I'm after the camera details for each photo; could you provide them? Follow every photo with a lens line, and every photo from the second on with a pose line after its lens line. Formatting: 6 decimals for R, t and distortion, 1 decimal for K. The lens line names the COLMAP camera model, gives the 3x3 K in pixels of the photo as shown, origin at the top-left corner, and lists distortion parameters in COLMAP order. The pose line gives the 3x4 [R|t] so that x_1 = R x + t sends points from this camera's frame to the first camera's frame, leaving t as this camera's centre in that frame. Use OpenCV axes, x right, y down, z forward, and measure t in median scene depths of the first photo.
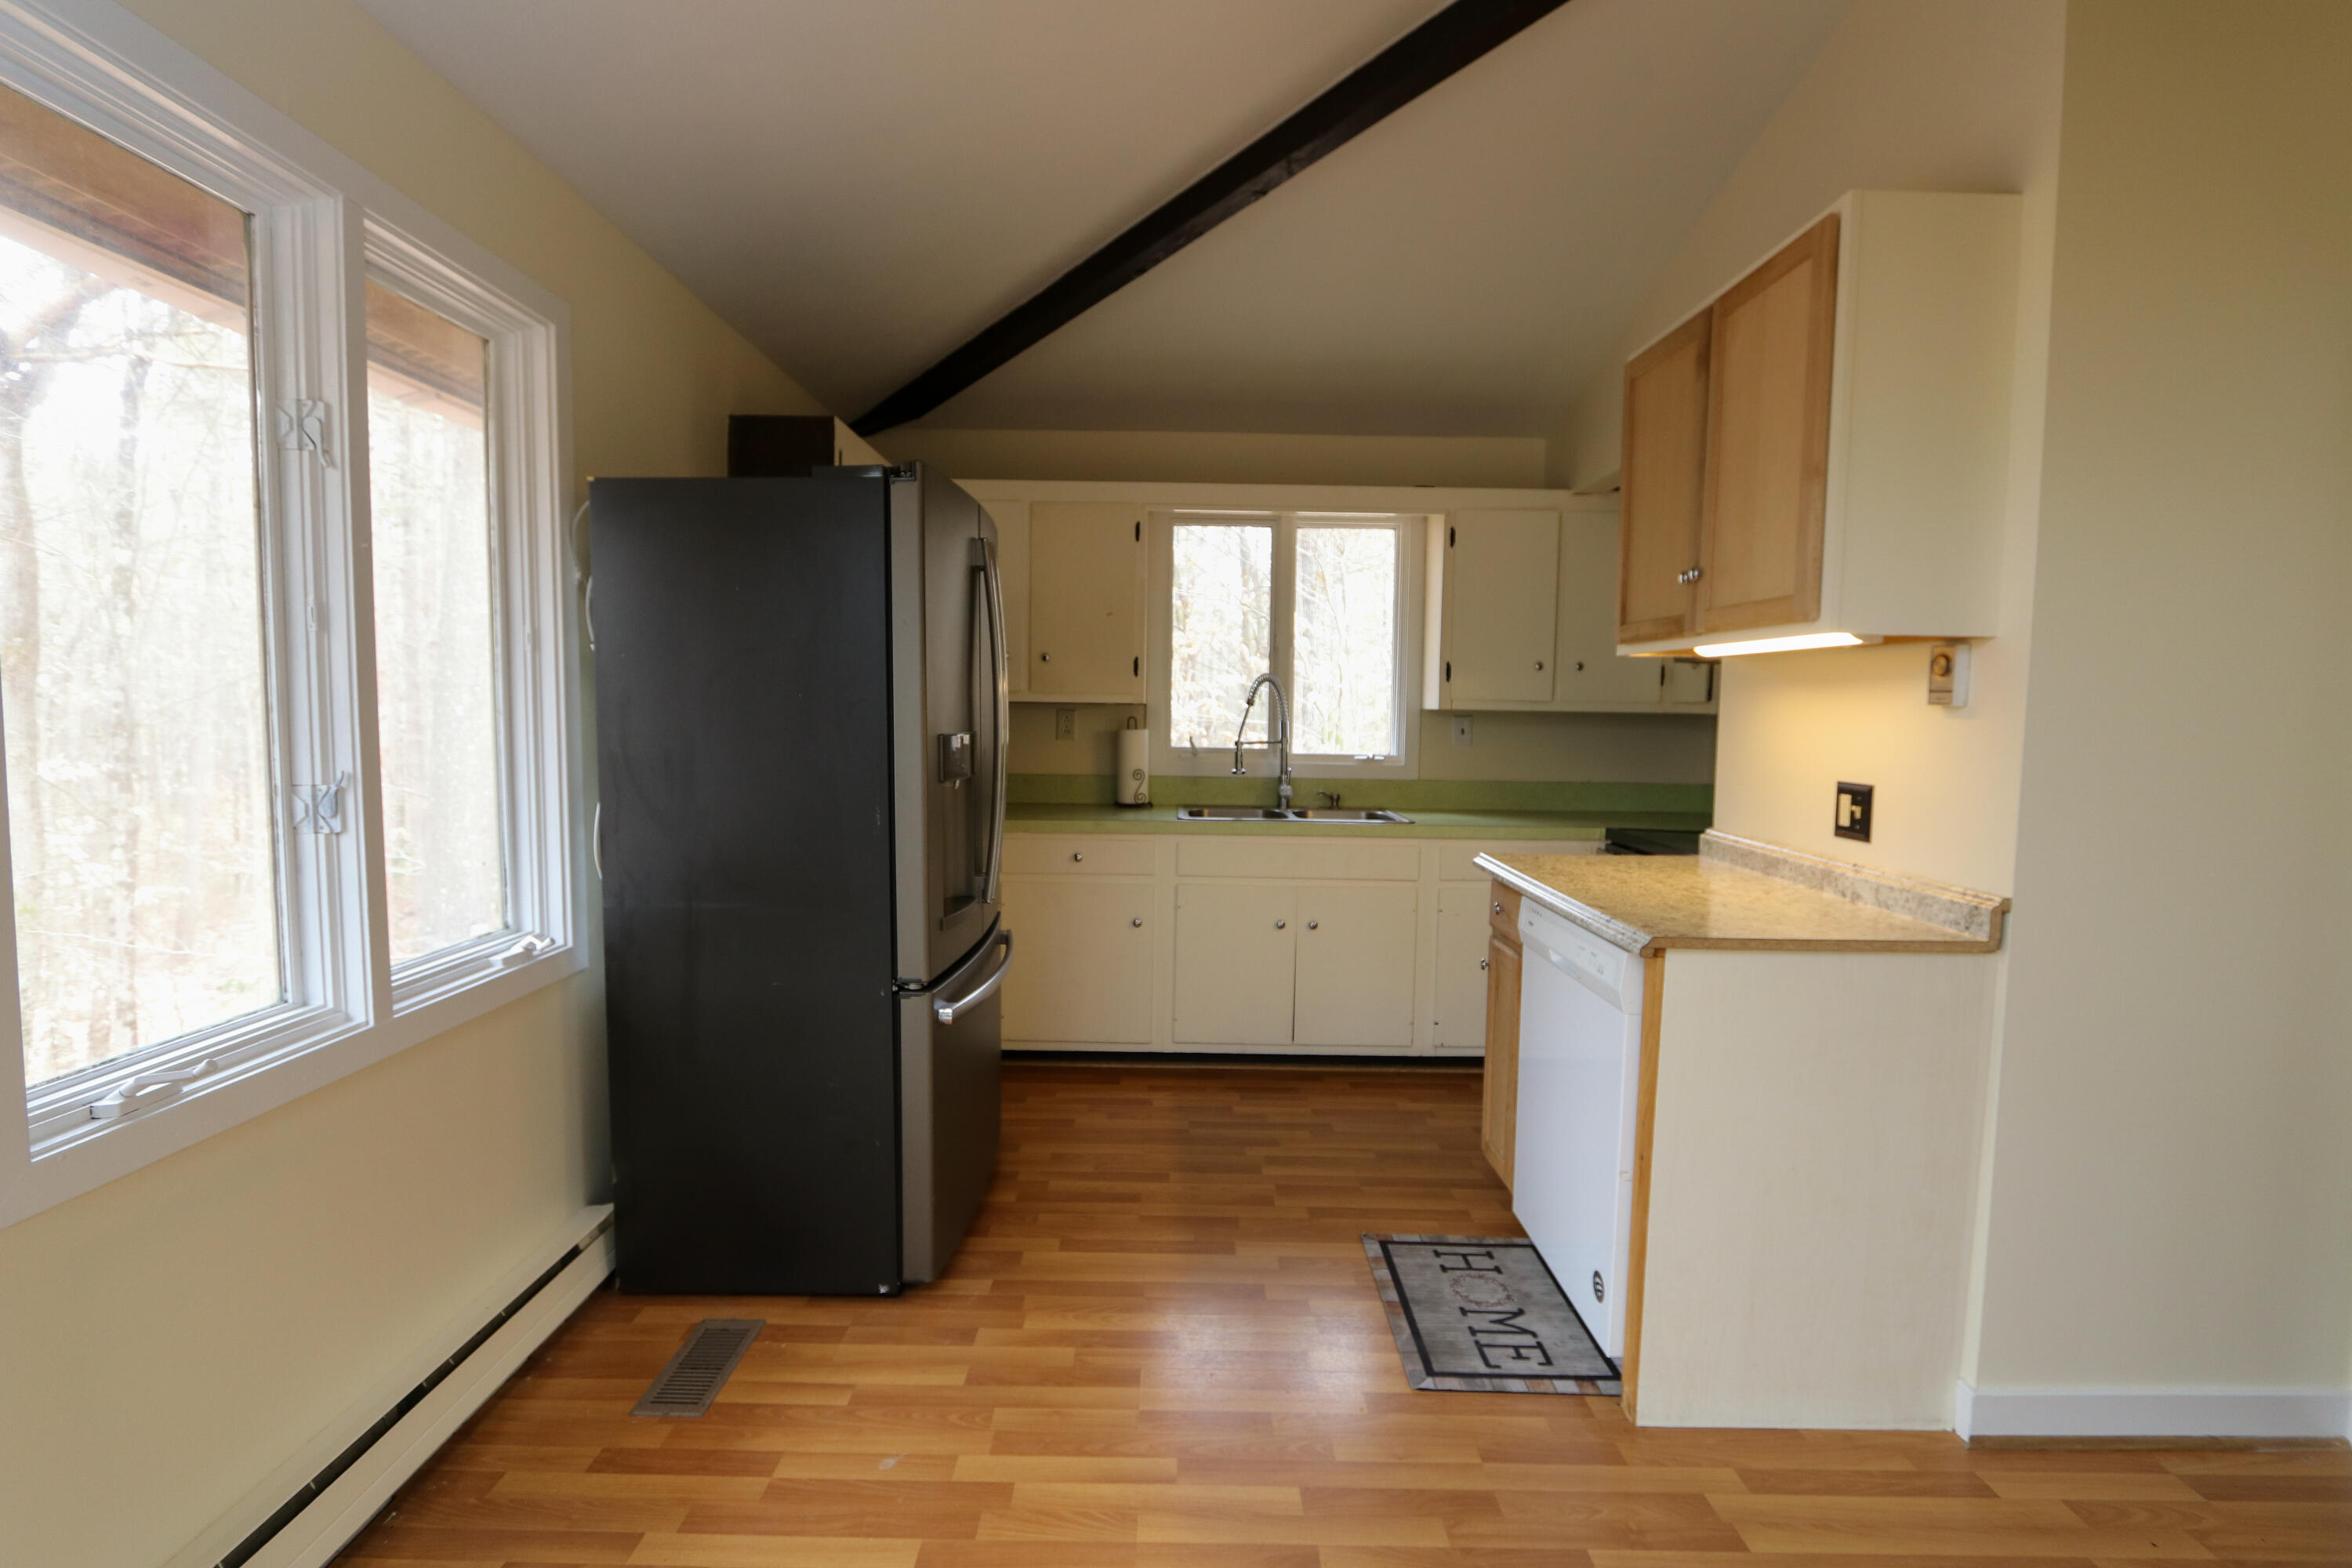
lens RADIAL K [[1082.5, 0, 1169.9], [0, 1082.5, 780.0], [0, 0, 1]] dist [-0.020053, 0.003030]
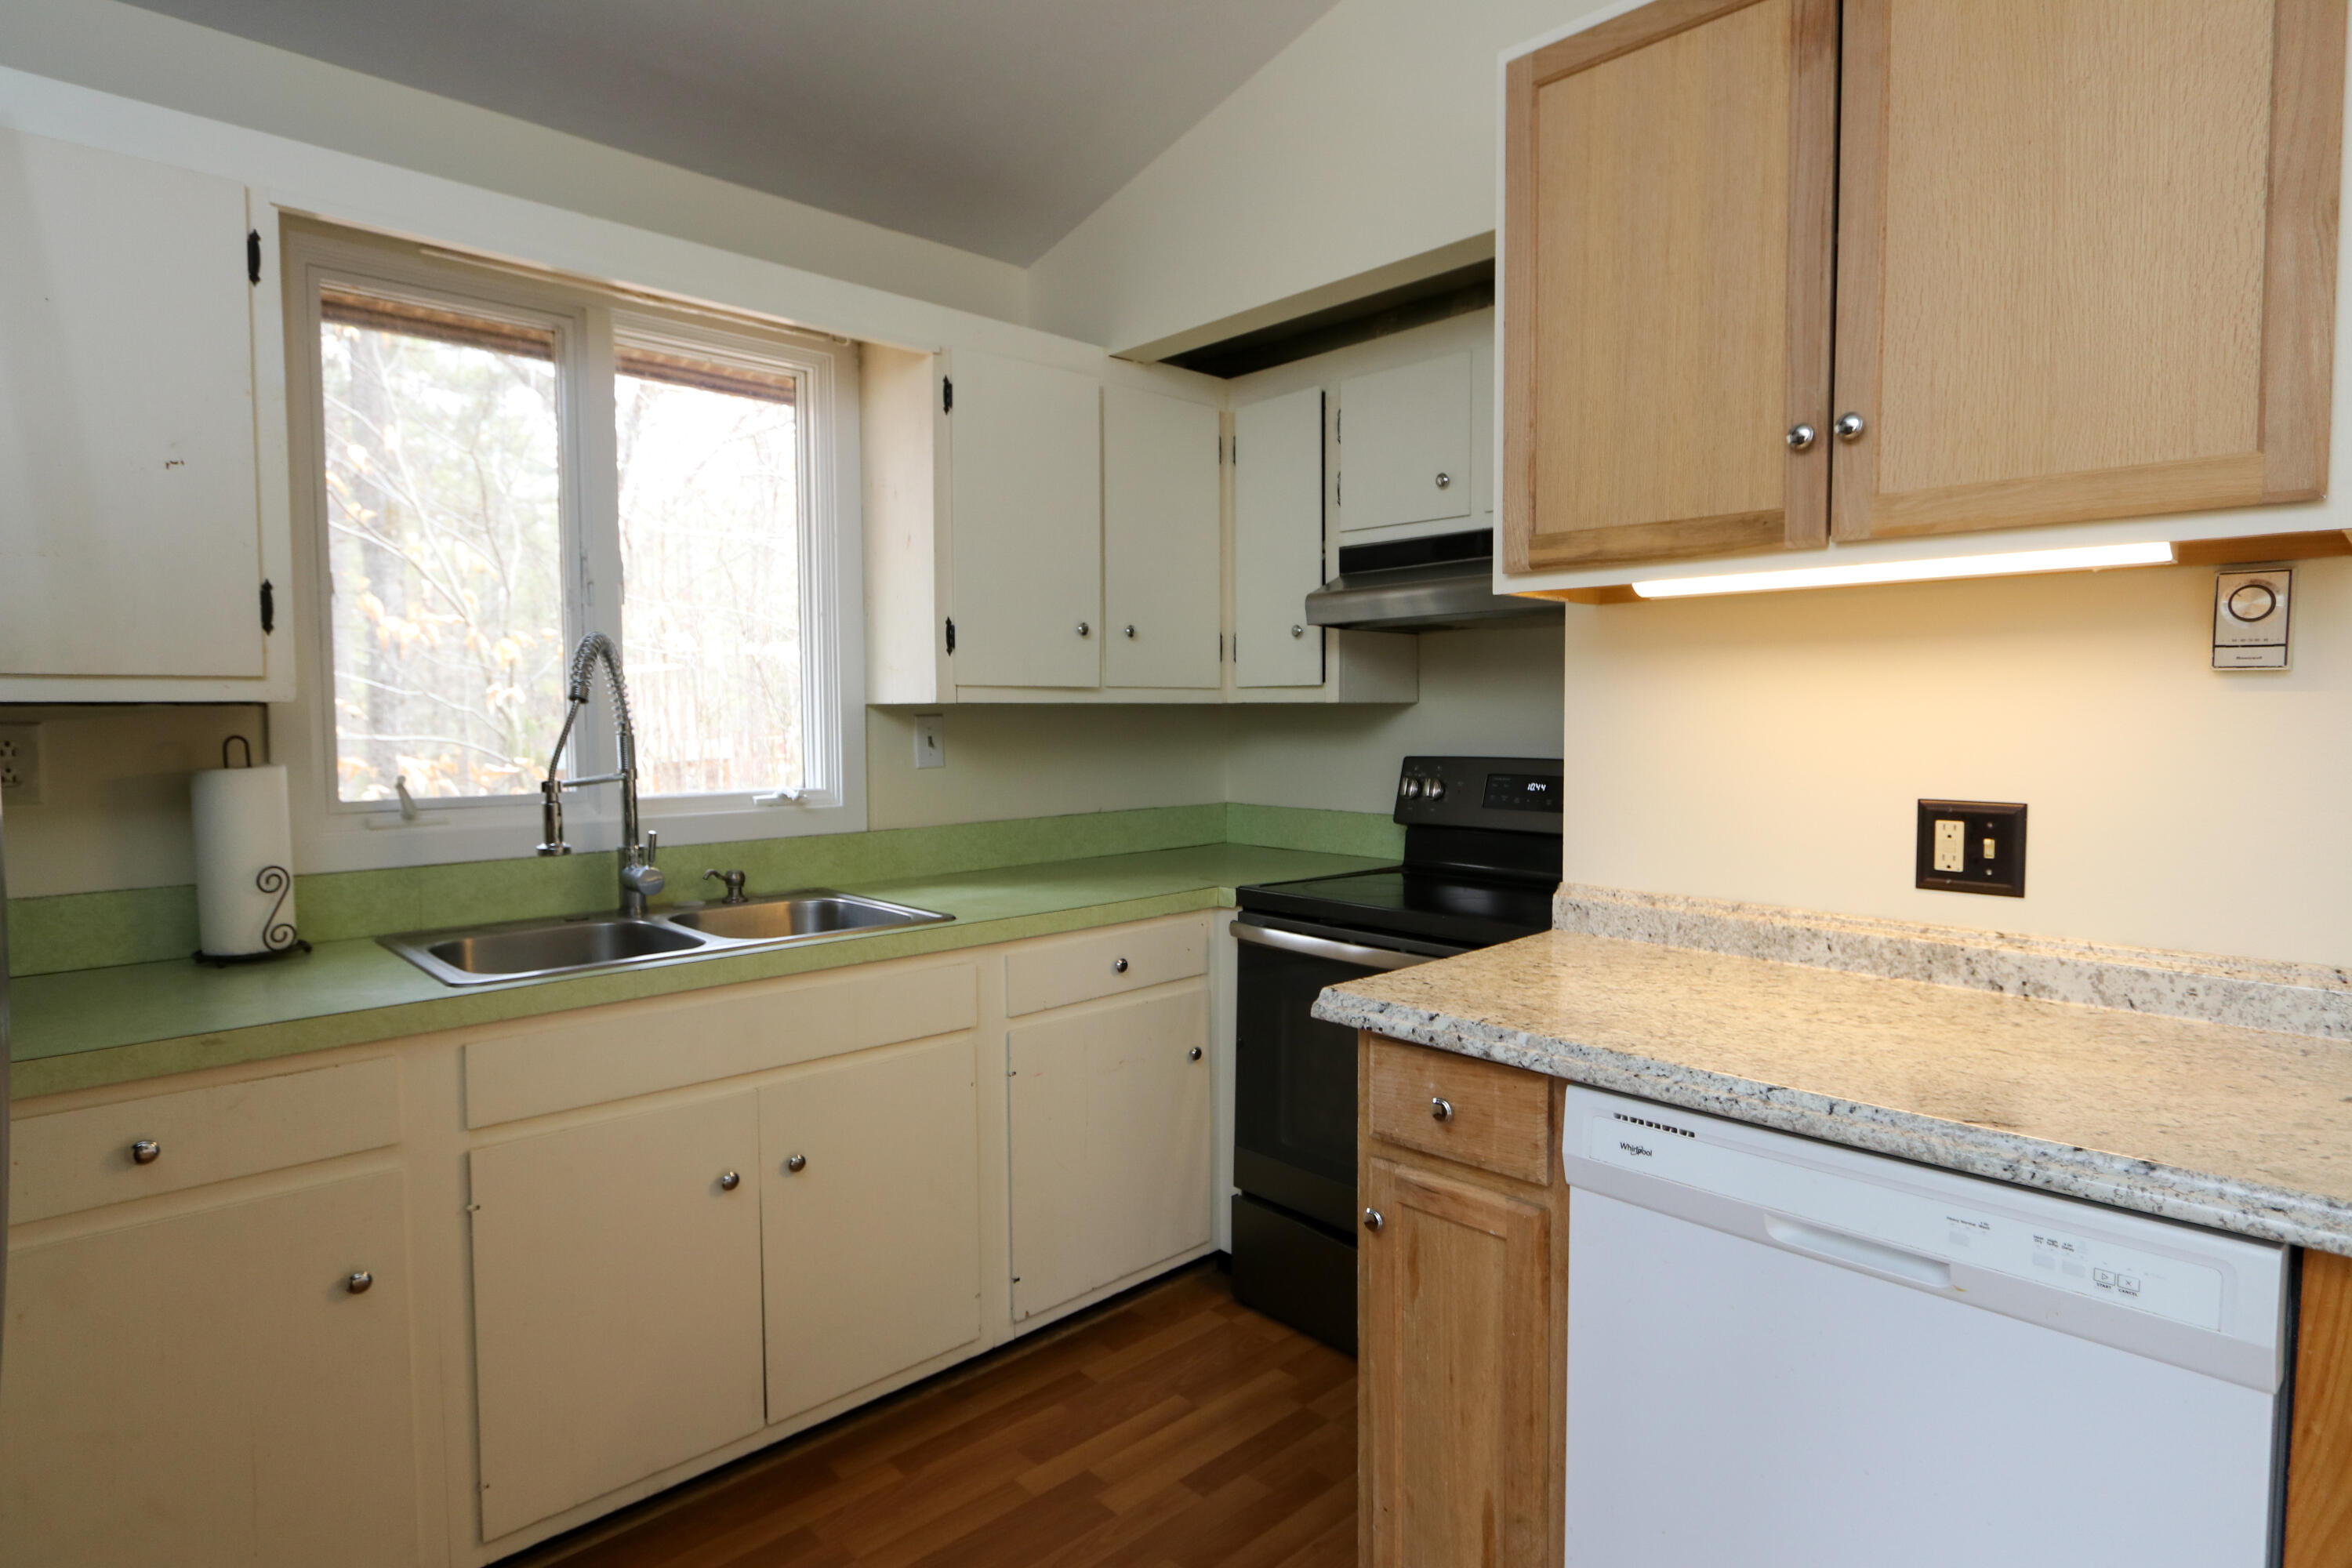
lens RADIAL K [[1225.8, 0, 1173.8], [0, 1225.8, 773.0], [0, 0, 1]] dist [-0.017366, 0.000707]
pose [[0.721763, -0.054467, 0.689994, -0.101030], [0.064027, 0.997878, 0.011795, -0.029555], [-0.689172, 0.035665, 0.723719, 0.467120]]
